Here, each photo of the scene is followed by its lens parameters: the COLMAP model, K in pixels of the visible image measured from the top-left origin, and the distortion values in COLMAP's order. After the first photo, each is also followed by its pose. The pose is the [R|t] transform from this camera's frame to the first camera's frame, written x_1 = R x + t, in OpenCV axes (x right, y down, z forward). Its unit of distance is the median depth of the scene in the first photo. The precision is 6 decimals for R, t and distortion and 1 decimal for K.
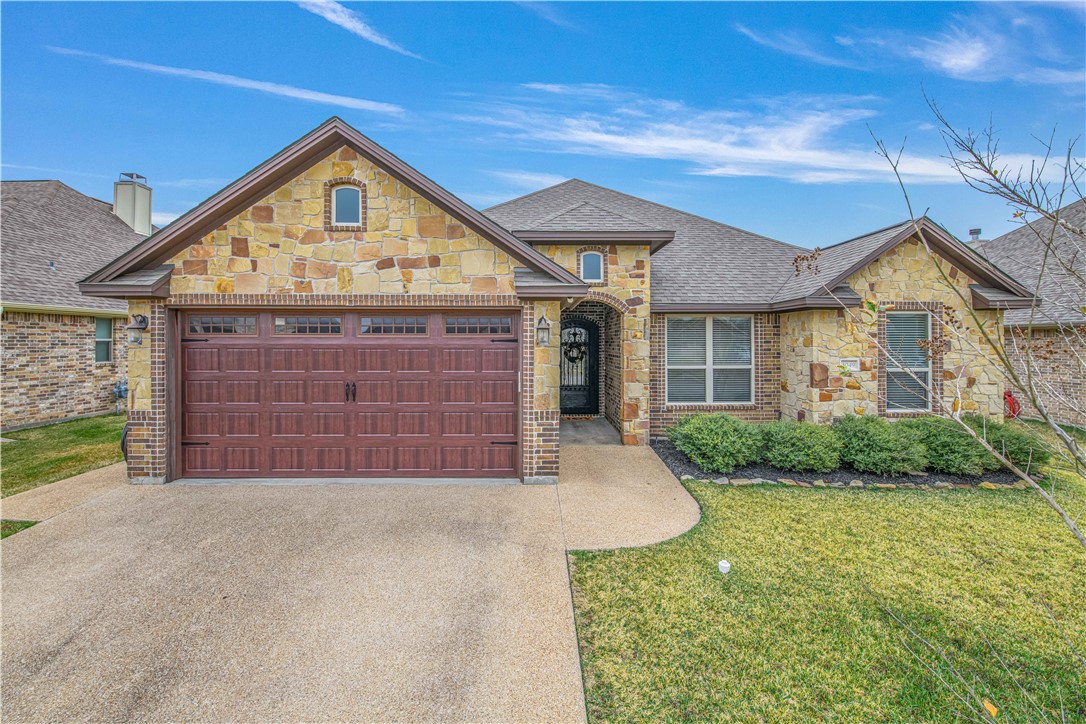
lens RADIAL K [[478.9, 0, 546.5], [0, 478.9, 346.1], [0, 0, 1]] dist [0.006115, -0.000124]
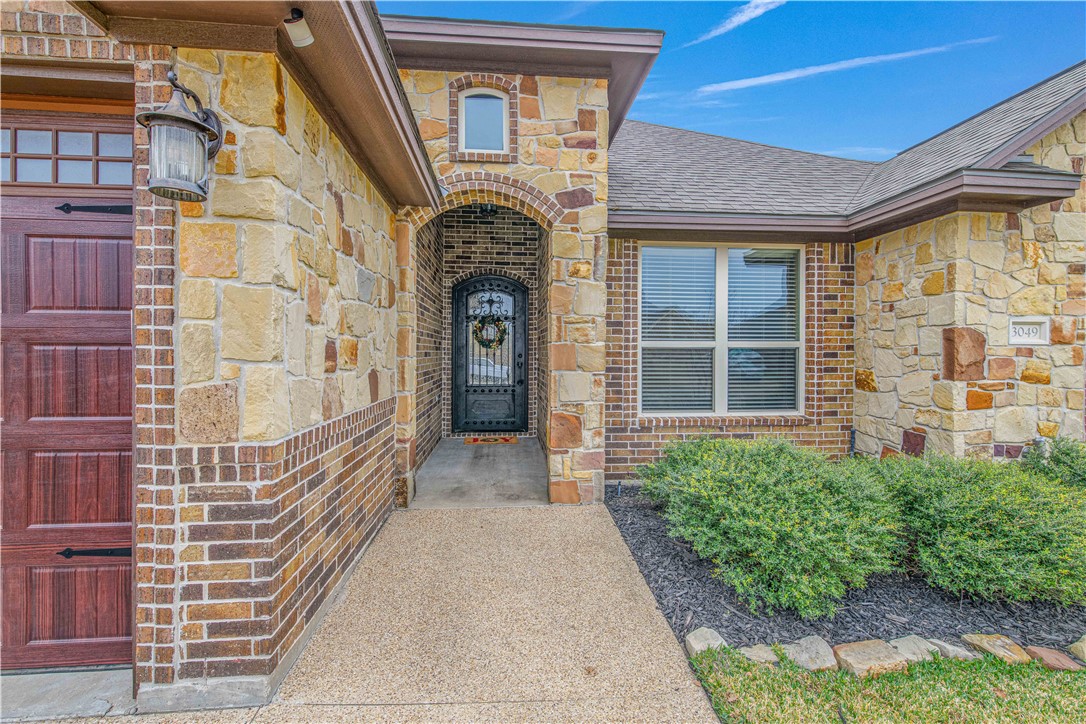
lens RADIAL K [[476.5, 0, 539.4], [0, 476.5, 367.3], [0, 0, 1]] dist [0.011099, 0.000059]
pose [[0.998773, 0.001195, 0.049508, 0.126556], [-0.002364, 0.999720, 0.023556, 0.061494], [-0.049466, -0.023644, 0.998496, 0.532705]]
